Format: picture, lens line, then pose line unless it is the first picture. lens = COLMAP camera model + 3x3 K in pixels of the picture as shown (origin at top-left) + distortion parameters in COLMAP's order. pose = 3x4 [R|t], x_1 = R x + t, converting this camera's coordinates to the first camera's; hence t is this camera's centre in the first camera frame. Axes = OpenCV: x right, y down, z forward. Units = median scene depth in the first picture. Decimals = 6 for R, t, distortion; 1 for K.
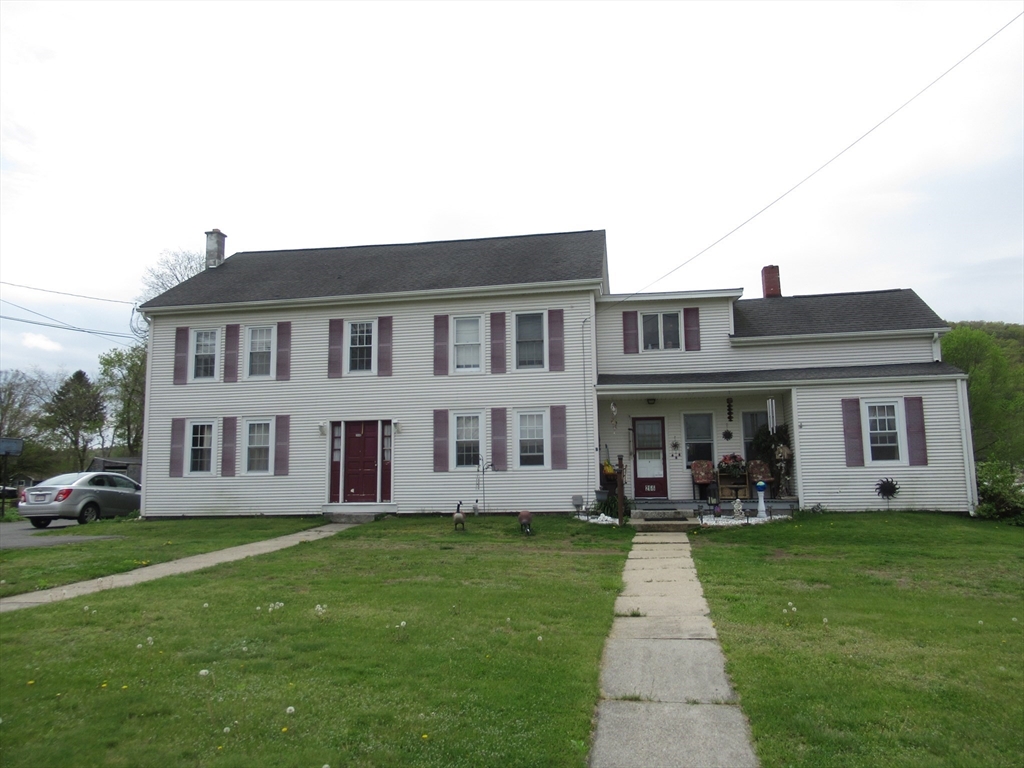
lens RADIAL K [[765.4, 0, 501.6], [0, 765.4, 380.8], [0, 0, 1]] dist [0.002238, 0.003060]
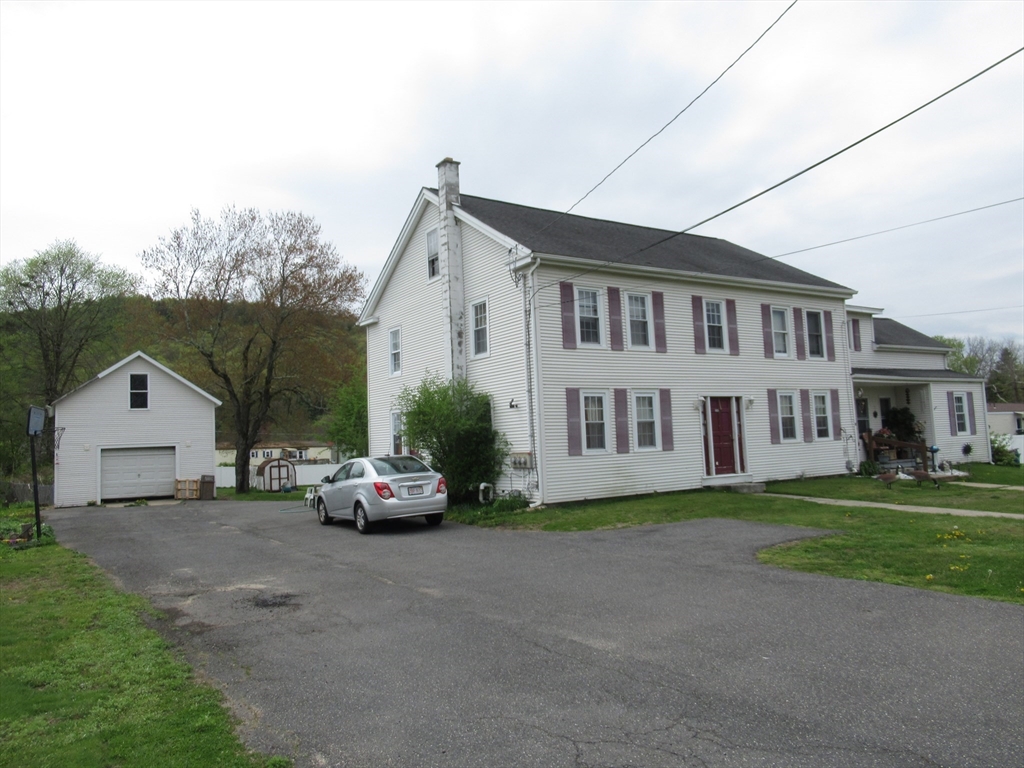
lens RADIAL K [[765.4, 0, 517.2], [0, 765.4, 383.6], [0, 0, 1]] dist [0.002238, 0.003060]
pose [[0.727046, 0.040098, 0.685416, -1.113017], [-0.050438, 0.998715, -0.004926, 0.054106], [-0.684733, -0.030990, 0.728135, 0.435658]]
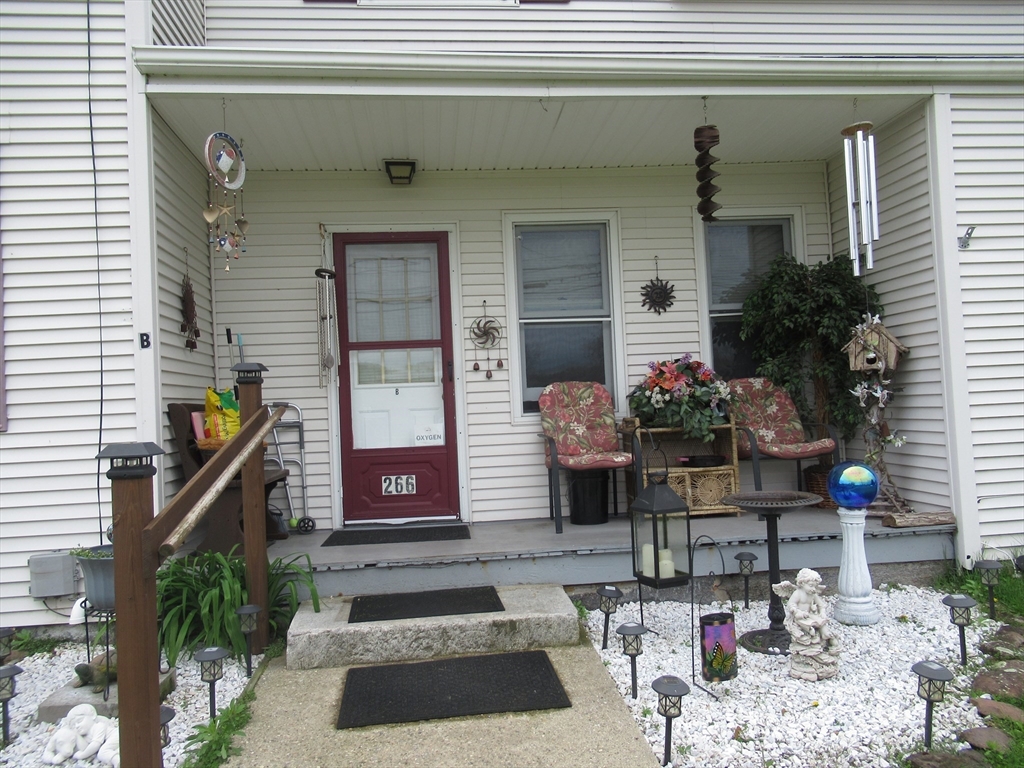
lens RADIAL K [[765.4, 0, 506.7], [0, 765.4, 389.1], [0, 0, 1]] dist [0.002238, 0.003060]
pose [[0.962086, -0.021073, 0.271930, 0.156827], [-0.006353, 0.995009, 0.099585, 0.077086], [-0.272672, -0.097537, 0.957150, 0.724310]]
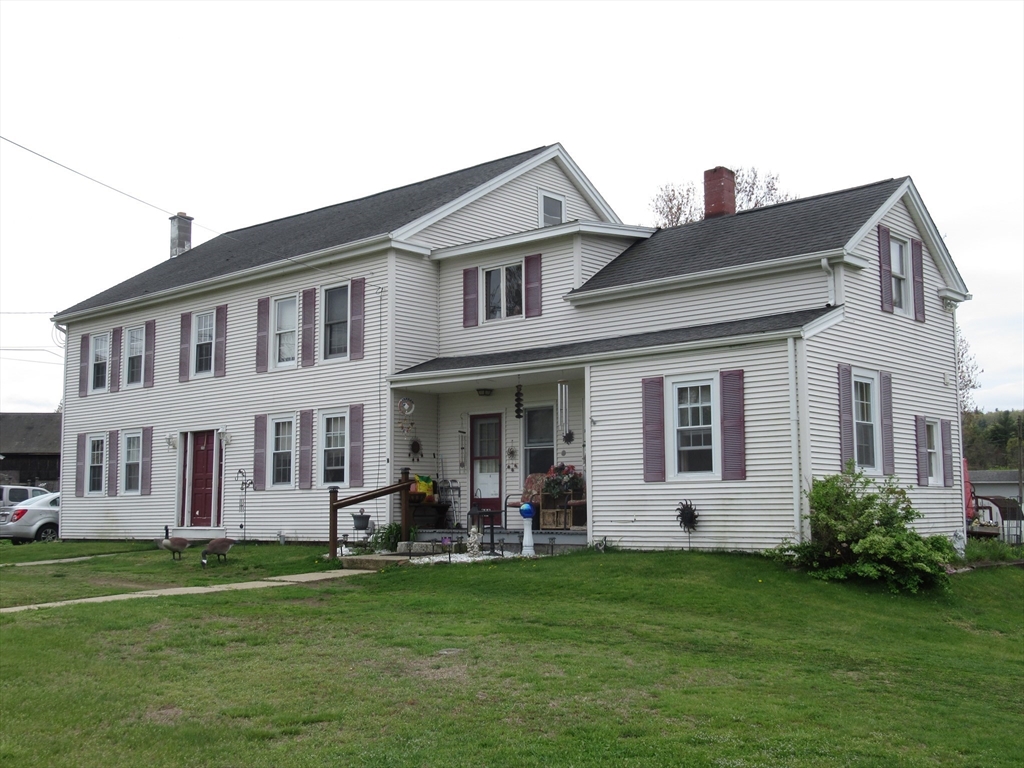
lens RADIAL K [[1141.0, 0, 507.4], [0, 1141.0, 378.6], [0, 0, 1]] dist [0.051142, 0.000000]
pose [[0.847754, -0.052773, -0.527758, 0.786288], [0.065561, 0.997833, 0.005535, 0.009530], [0.526323, -0.039293, 0.849376, 0.101044]]
